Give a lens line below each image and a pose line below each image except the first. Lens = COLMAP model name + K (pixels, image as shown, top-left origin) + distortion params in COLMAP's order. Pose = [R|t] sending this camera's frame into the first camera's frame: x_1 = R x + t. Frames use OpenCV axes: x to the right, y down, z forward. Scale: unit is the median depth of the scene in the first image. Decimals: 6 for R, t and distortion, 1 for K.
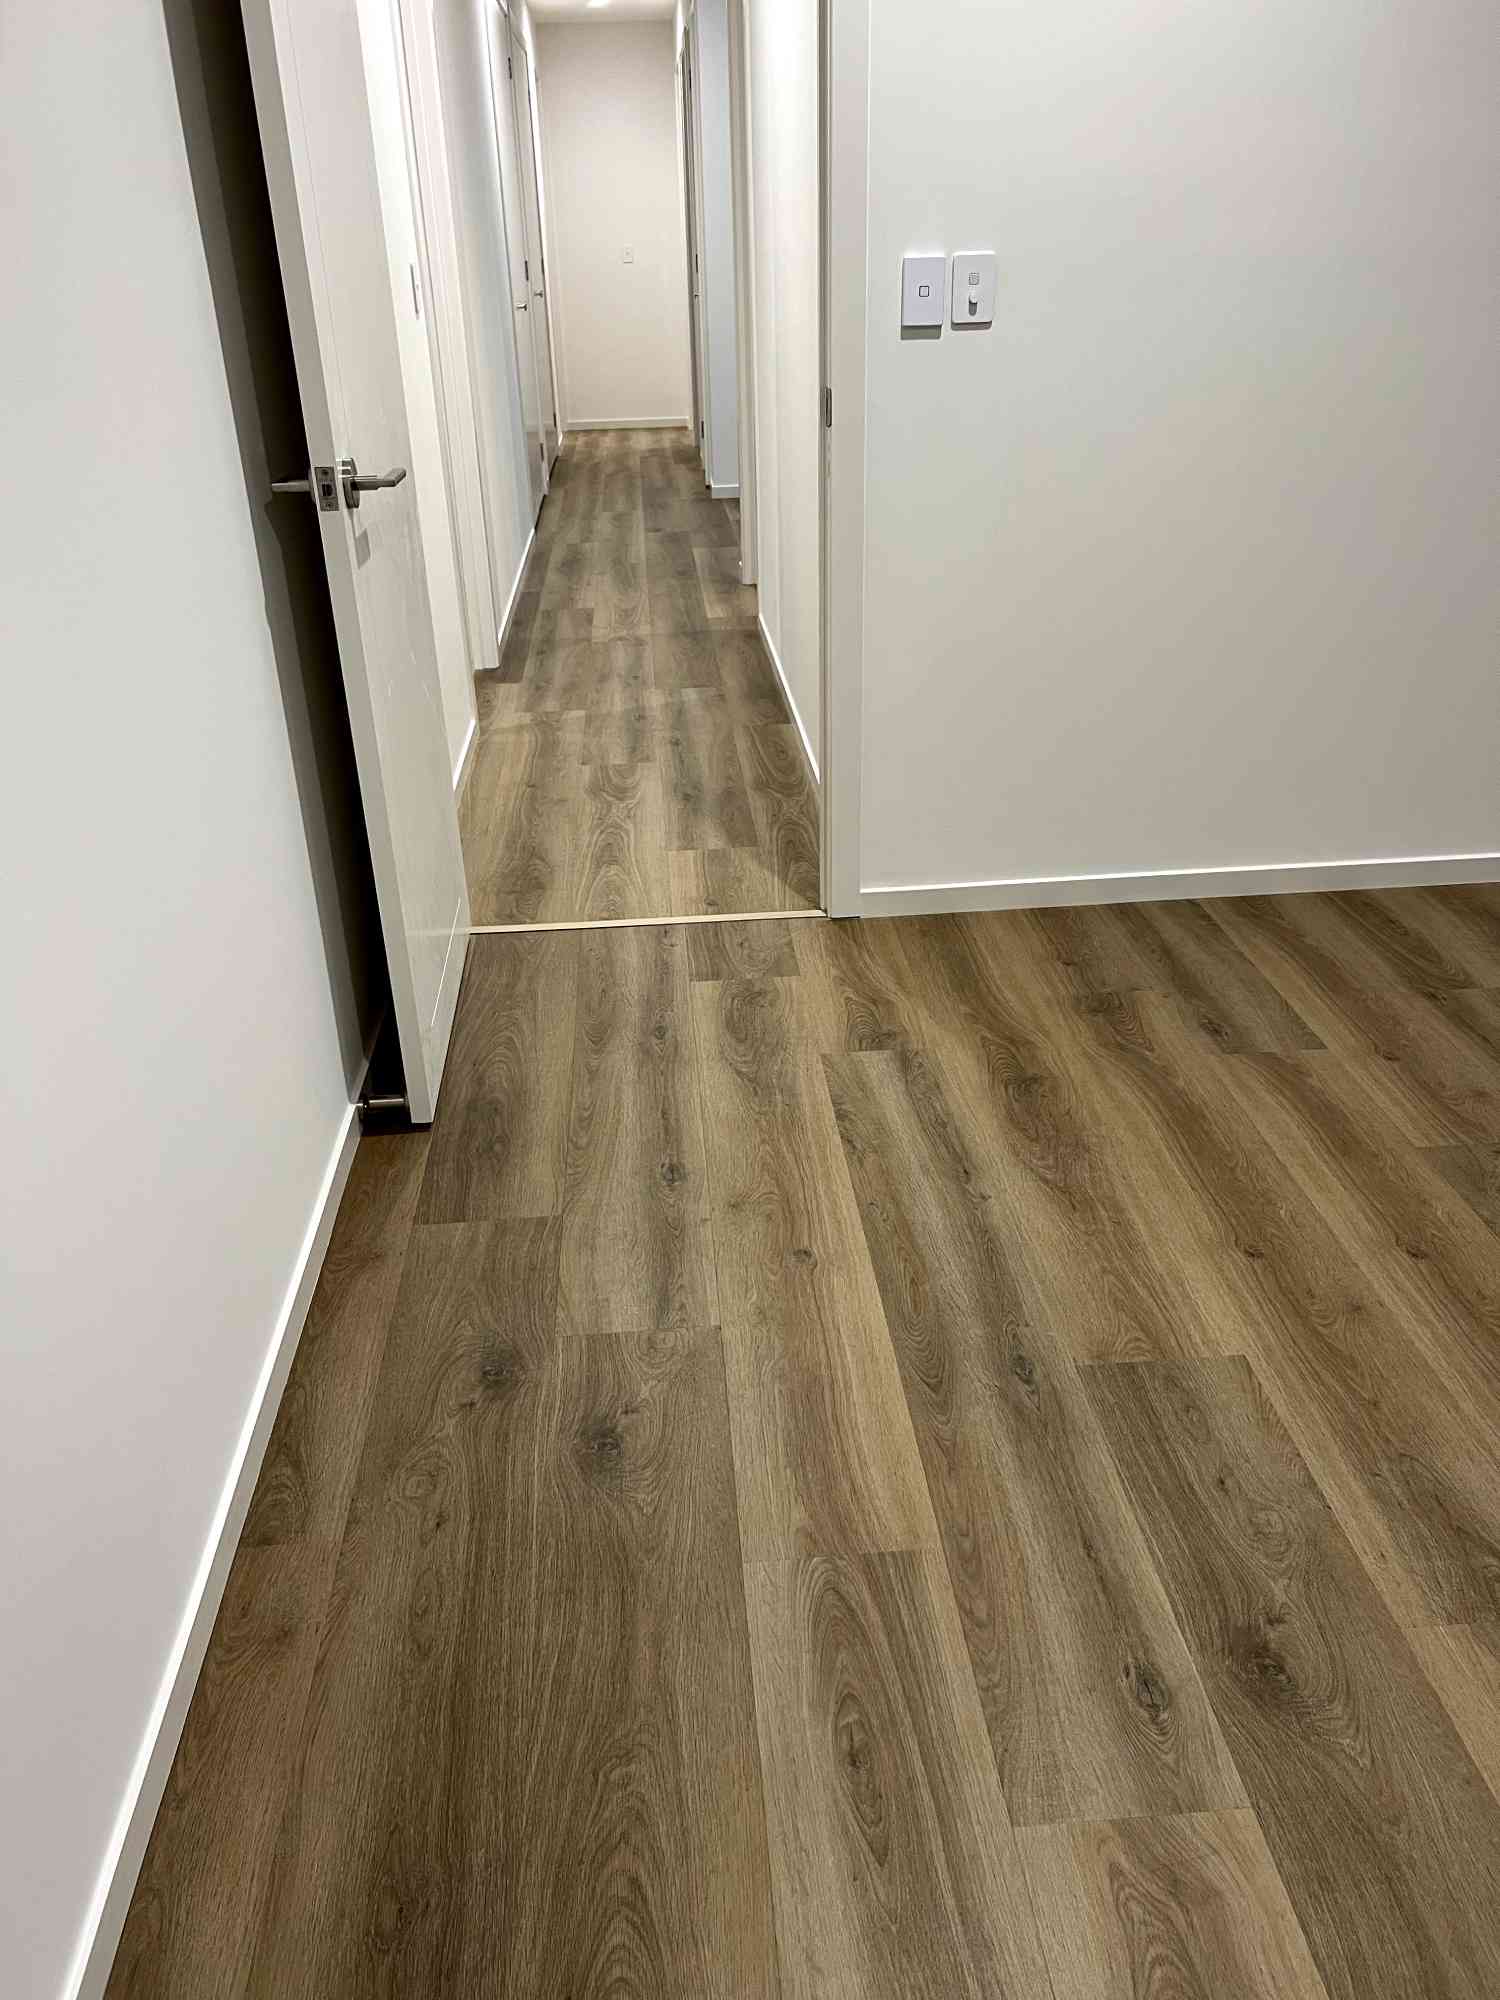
lens RADIAL K [[1568.2, 0, 765.1], [0, 1568.2, 1017.9], [0, 0, 1]] dist [0.063372, -0.064190]
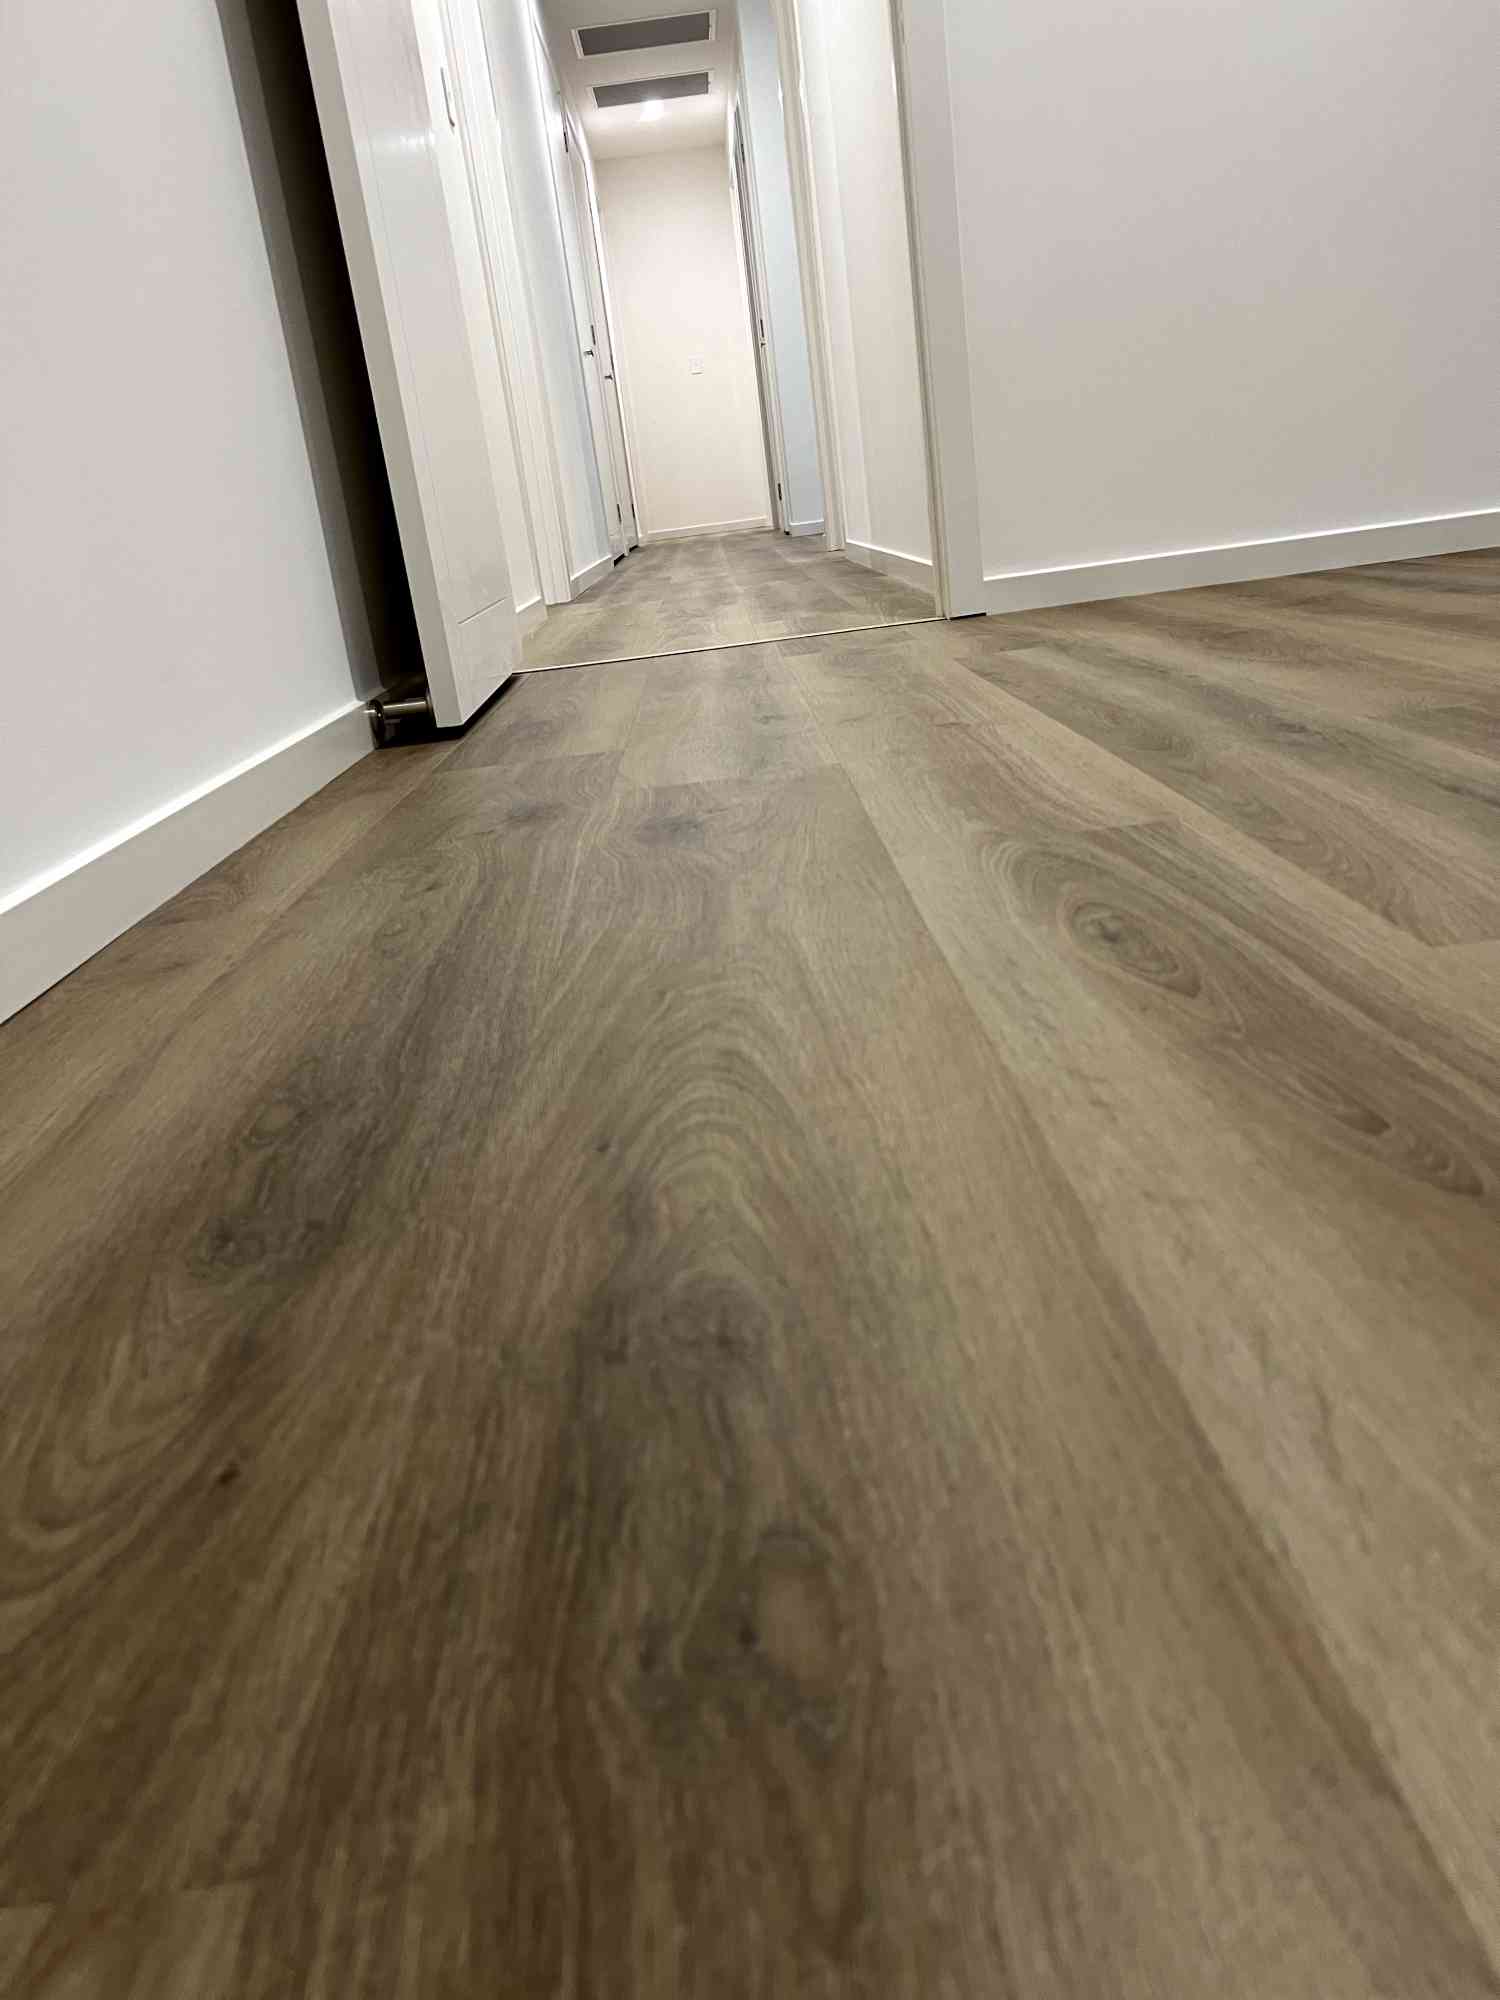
lens RADIAL K [[1568.2, 0, 752.0], [0, 1568.2, 982.4], [0, 0, 1]] dist [0.063372, -0.064190]
pose [[0.993592, -0.081832, -0.077963, -0.027792], [0.068760, 0.985095, -0.157669, 0.540339], [0.089704, 0.151298, 0.984410, 0.422198]]
